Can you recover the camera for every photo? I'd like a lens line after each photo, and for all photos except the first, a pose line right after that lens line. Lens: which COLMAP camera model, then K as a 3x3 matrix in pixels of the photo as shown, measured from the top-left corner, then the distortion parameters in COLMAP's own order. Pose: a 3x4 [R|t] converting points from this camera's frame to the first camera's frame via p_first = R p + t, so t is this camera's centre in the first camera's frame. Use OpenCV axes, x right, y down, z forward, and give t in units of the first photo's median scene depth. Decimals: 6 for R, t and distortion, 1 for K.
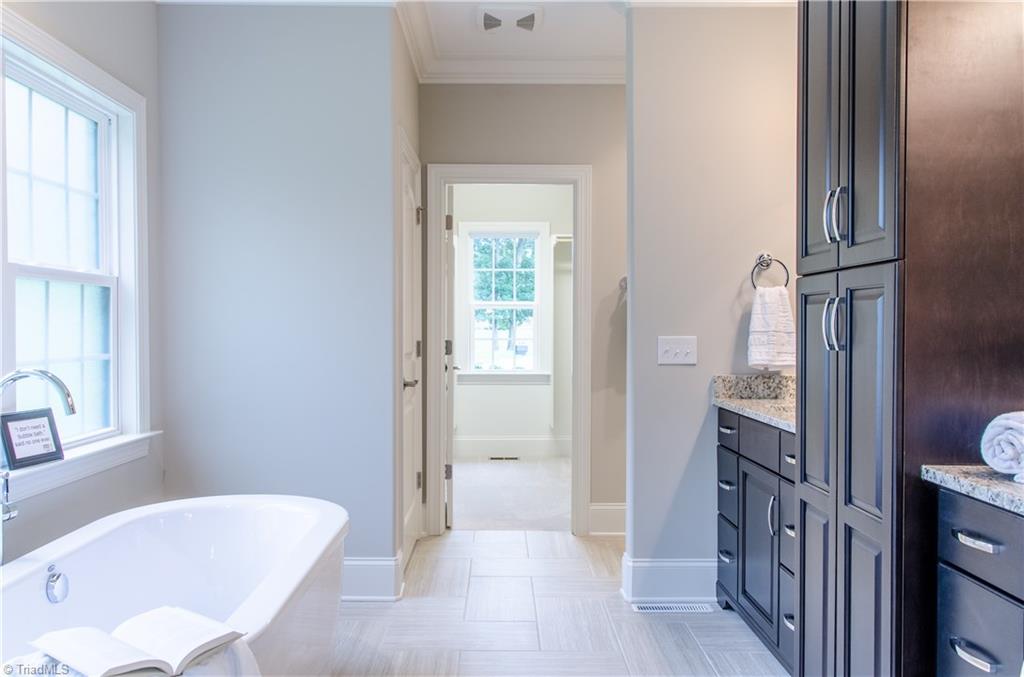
lens RADIAL K [[793.1, 0, 512.0], [0, 793.1, 338.5], [0, 0, 1]] dist [-0.002296, -0.008122]
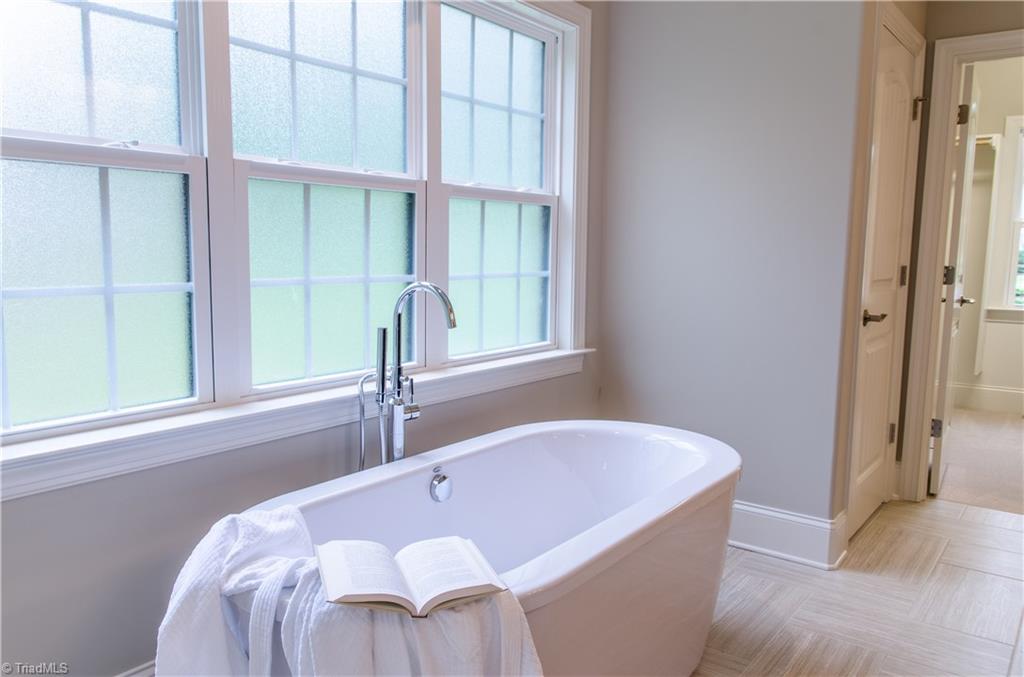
lens RADIAL K [[783.8, 0, 510.9], [0, 783.8, 341.2], [0, 0, 1]] dist [0.004754, -0.003569]
pose [[0.788799, 0.083096, -0.609008, 0.086609], [-0.019685, 0.993726, 0.110094, -0.001533], [0.614336, -0.074854, 0.785486, 0.155001]]
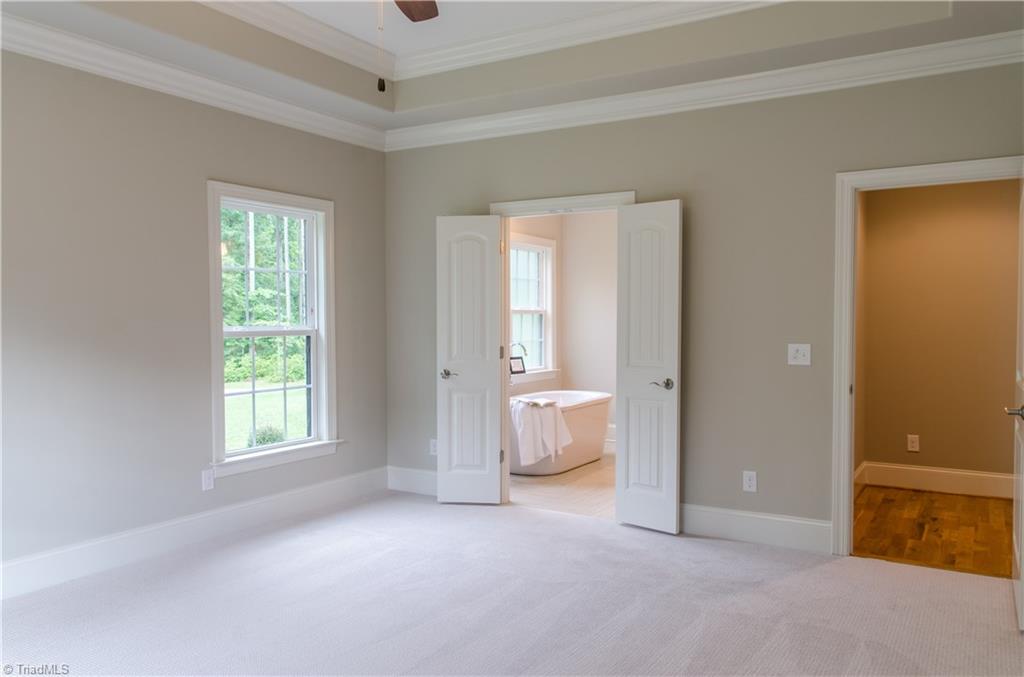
lens RADIAL K [[783.8, 0, 510.9], [0, 783.8, 341.2], [0, 0, 1]] dist [0.004754, -0.003569]
pose [[0.847344, 0.017265, -0.530764, 0.814437], [-0.007204, 0.999753, 0.021020, -0.028006], [0.530996, -0.013987, 0.847259, -1.311127]]
